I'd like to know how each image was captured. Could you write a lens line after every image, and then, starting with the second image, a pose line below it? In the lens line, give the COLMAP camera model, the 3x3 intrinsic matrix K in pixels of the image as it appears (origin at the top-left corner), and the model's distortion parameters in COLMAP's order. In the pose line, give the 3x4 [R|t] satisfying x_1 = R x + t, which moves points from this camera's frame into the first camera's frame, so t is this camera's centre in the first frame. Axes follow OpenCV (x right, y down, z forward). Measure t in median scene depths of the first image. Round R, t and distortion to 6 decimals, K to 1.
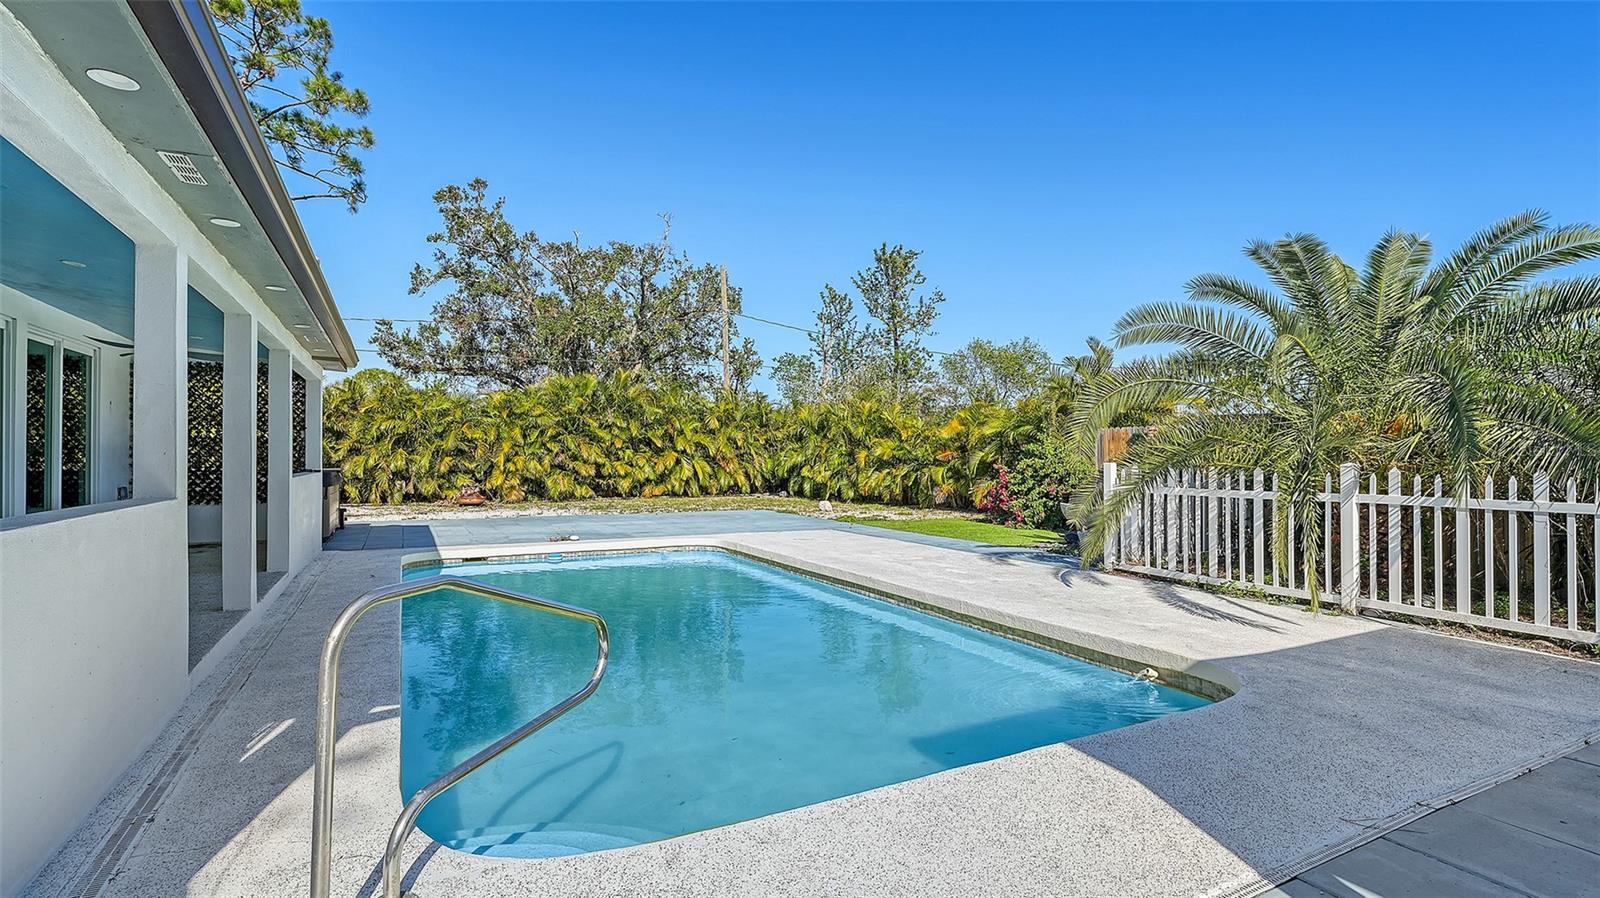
lens RADIAL K [[733.8, 0, 789.2], [0, 733.8, 463.0], [0, 0, 1]] dist [0.002278, 0.000826]
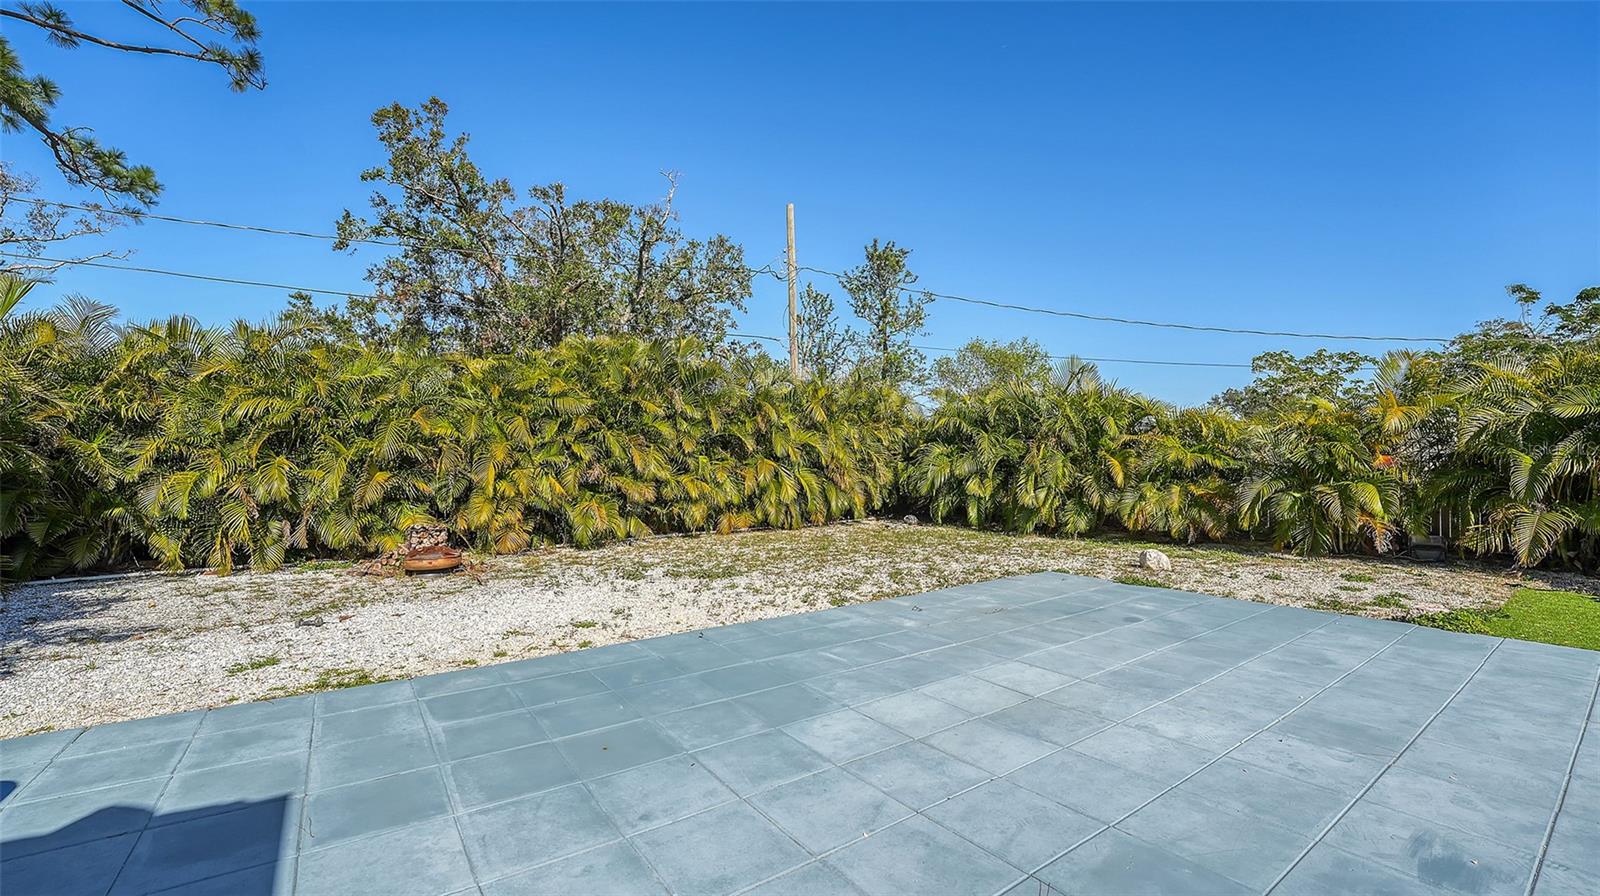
lens RADIAL K [[654.4, 0, 802.8], [0, 654.4, 438.9], [0, 0, 1]] dist [-0.022214, 0.000670]
pose [[0.990587, -0.004012, 0.136823, -0.203307], [0.010091, 0.998991, -0.043763, -0.007202], [-0.136510, 0.044732, 0.989628, 0.440413]]
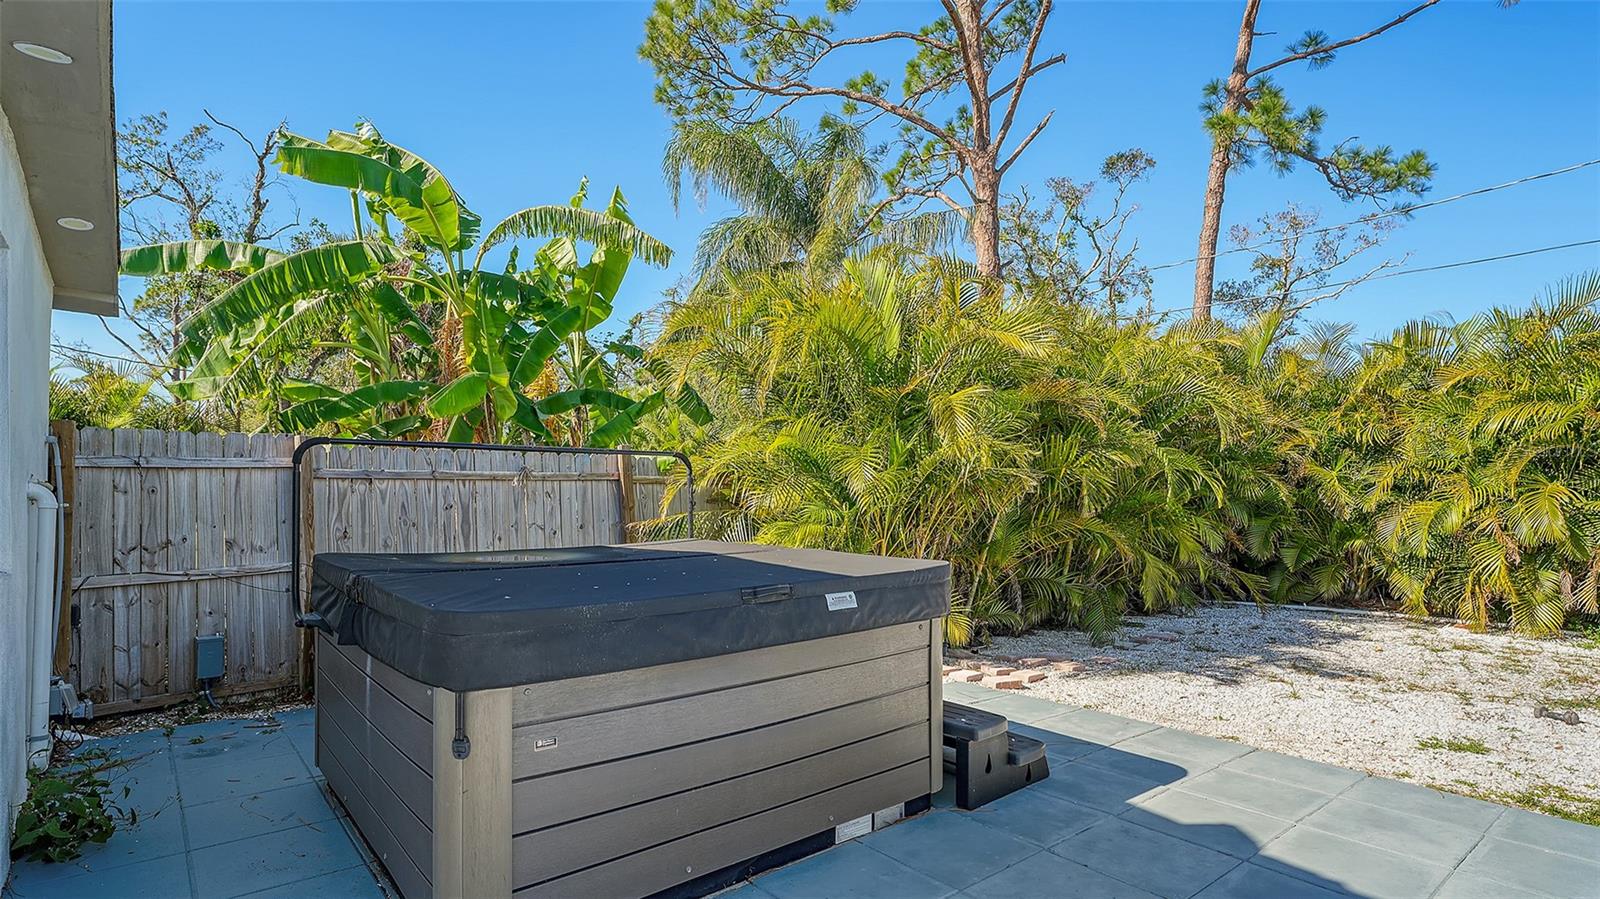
lens RADIAL K [[797.9, 0, 748.9], [0, 797.9, 497.0], [0, 0, 1]] dist [0.002153, -0.002284]
pose [[0.176944, -0.000794, -0.984221, -0.182065], [-0.007219, 0.999972, -0.002104, -0.007124], [0.984194, 0.007477, 0.176934, 0.458399]]
